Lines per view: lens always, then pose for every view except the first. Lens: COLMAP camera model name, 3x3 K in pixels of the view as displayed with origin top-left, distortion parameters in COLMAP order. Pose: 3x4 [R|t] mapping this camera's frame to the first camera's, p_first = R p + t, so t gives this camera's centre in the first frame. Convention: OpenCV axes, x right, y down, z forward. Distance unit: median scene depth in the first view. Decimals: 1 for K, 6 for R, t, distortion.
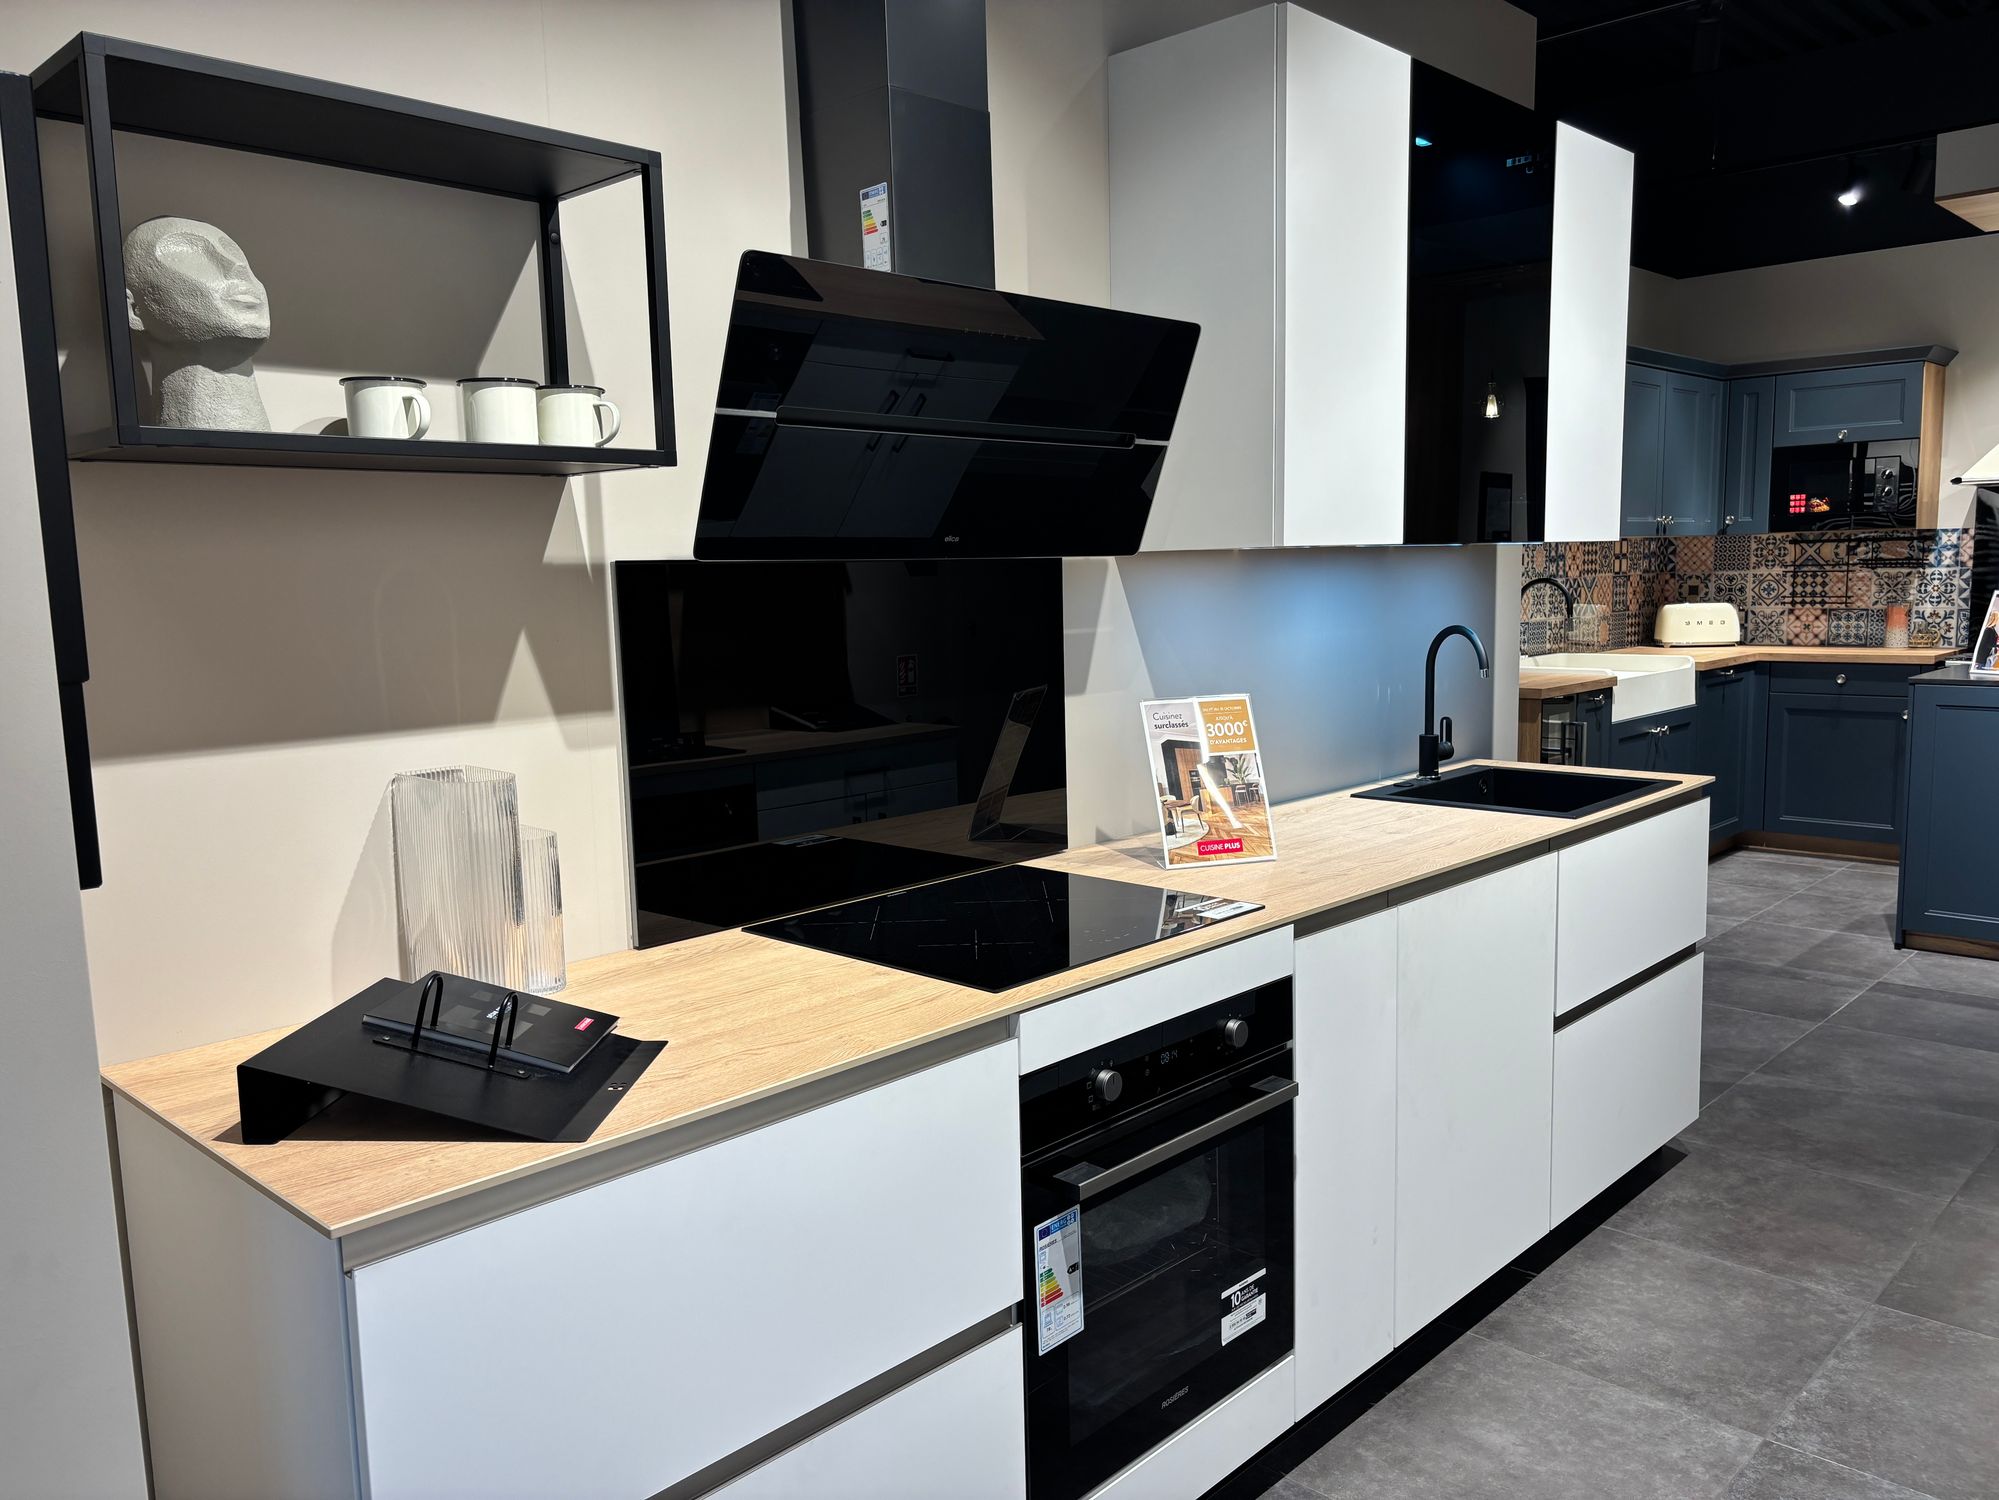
lens RADIAL K [[1509.5, 0, 1001.3], [0, 1509.5, 751.1], [0, 0, 1]] dist [0.010630, -0.000755]
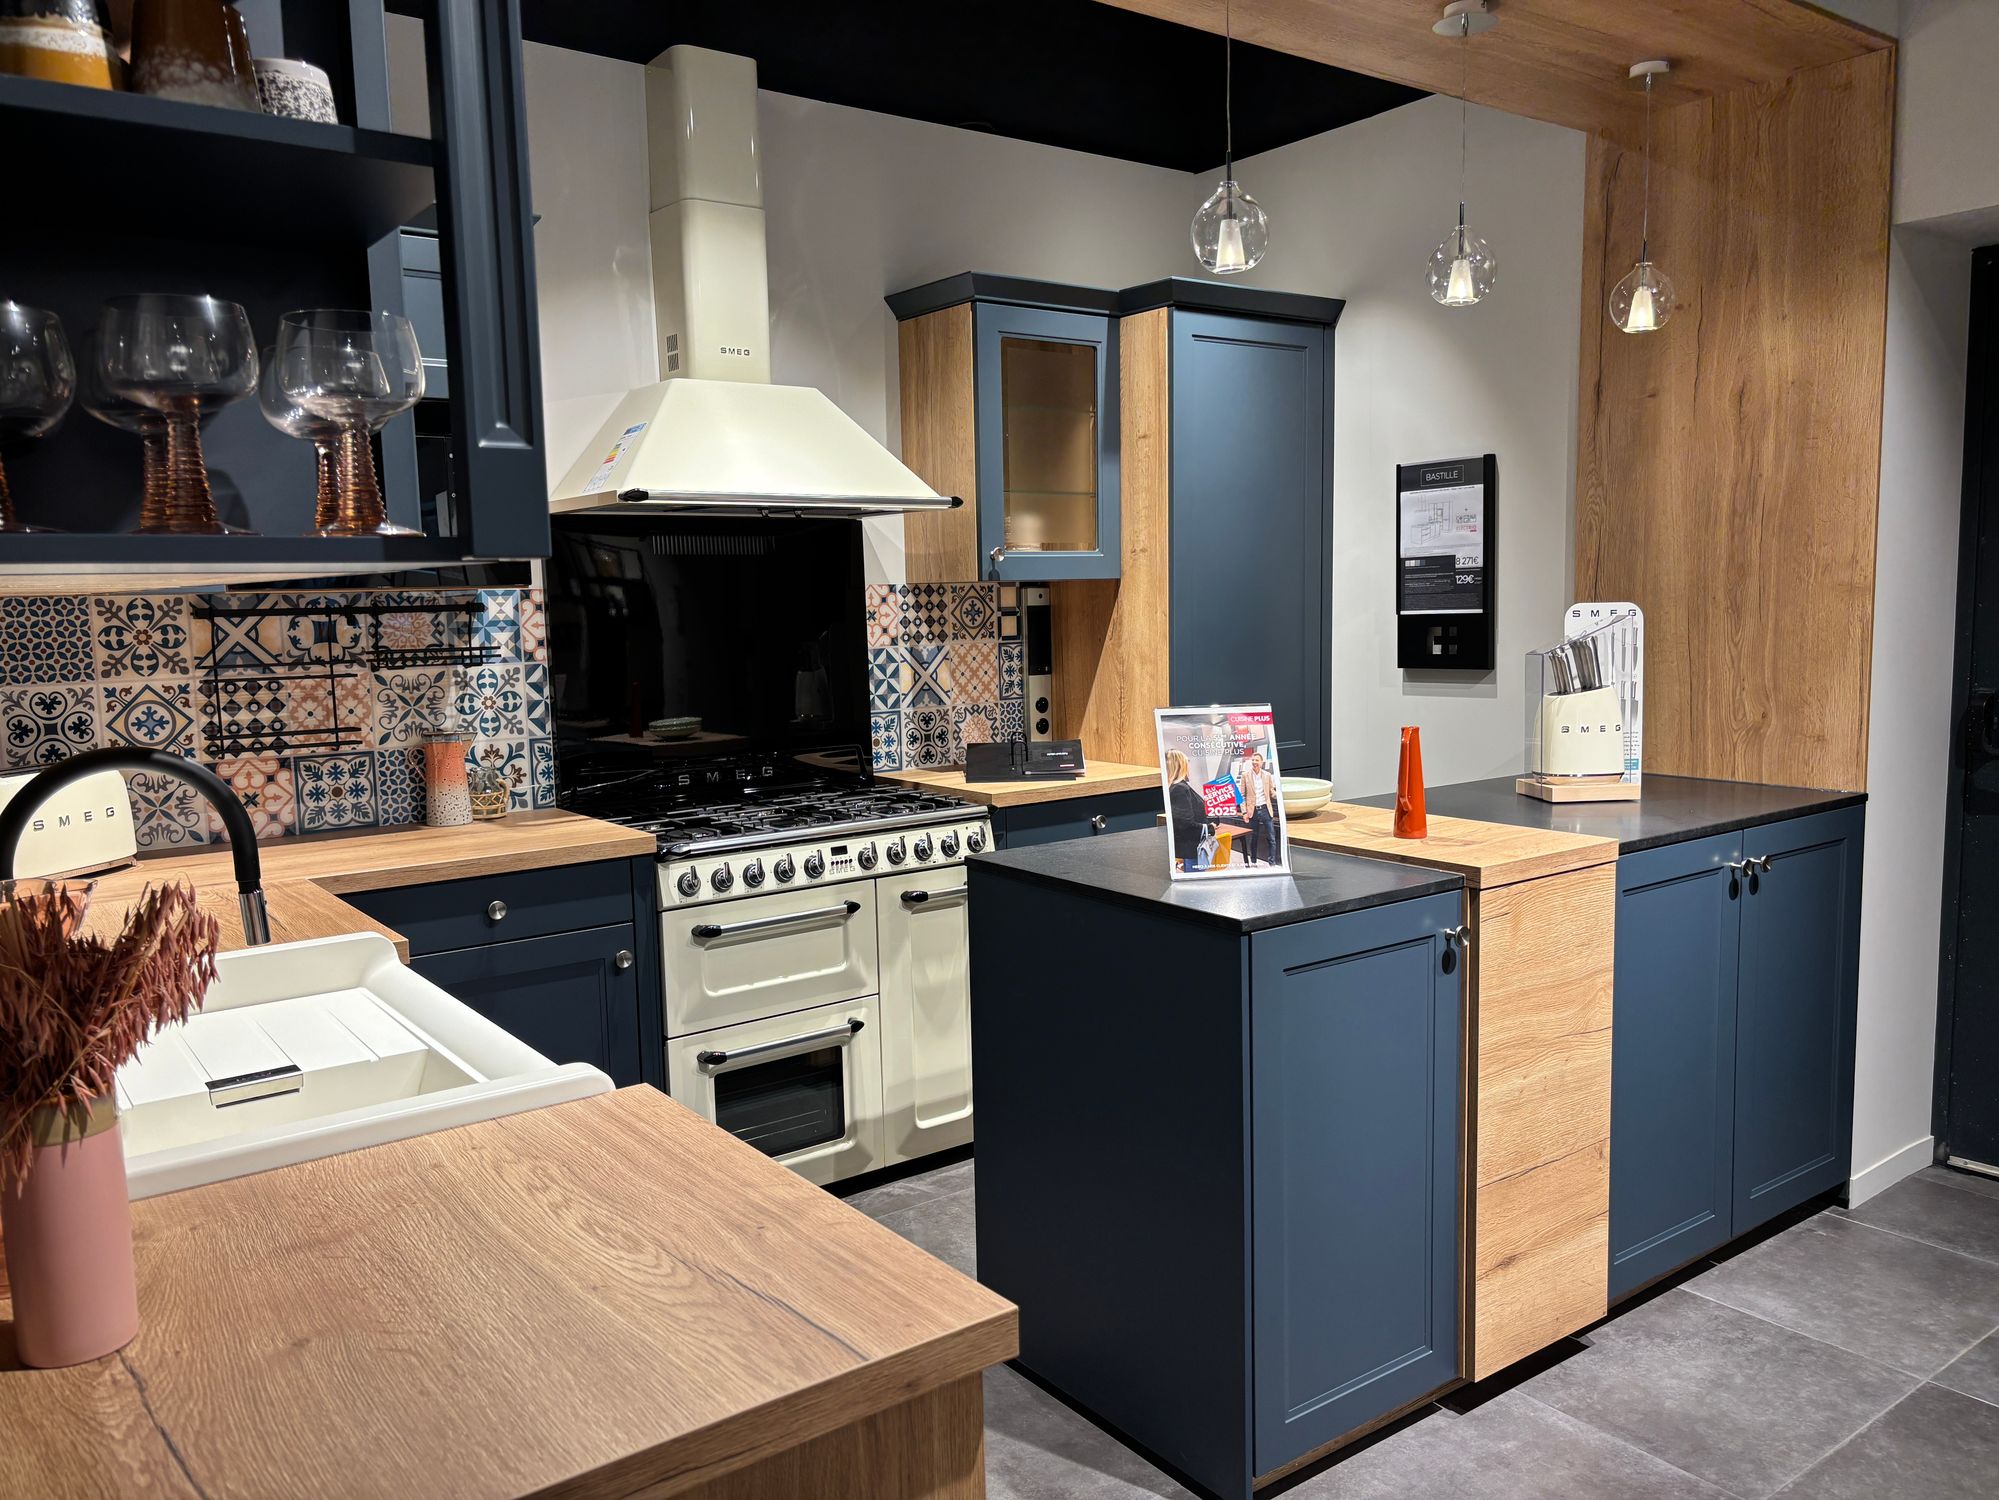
lens RADIAL K [[1509.5, 0, 1001.1], [0, 1509.5, 753.1], [0, 0, 1]] dist [0.010630, -0.000755]
pose [[0.160665, -0.084350, 0.983398, 0.125780], [0.139082, 0.988335, 0.062051, -0.094719], [-0.977161, 0.126803, 0.170522, 0.714609]]
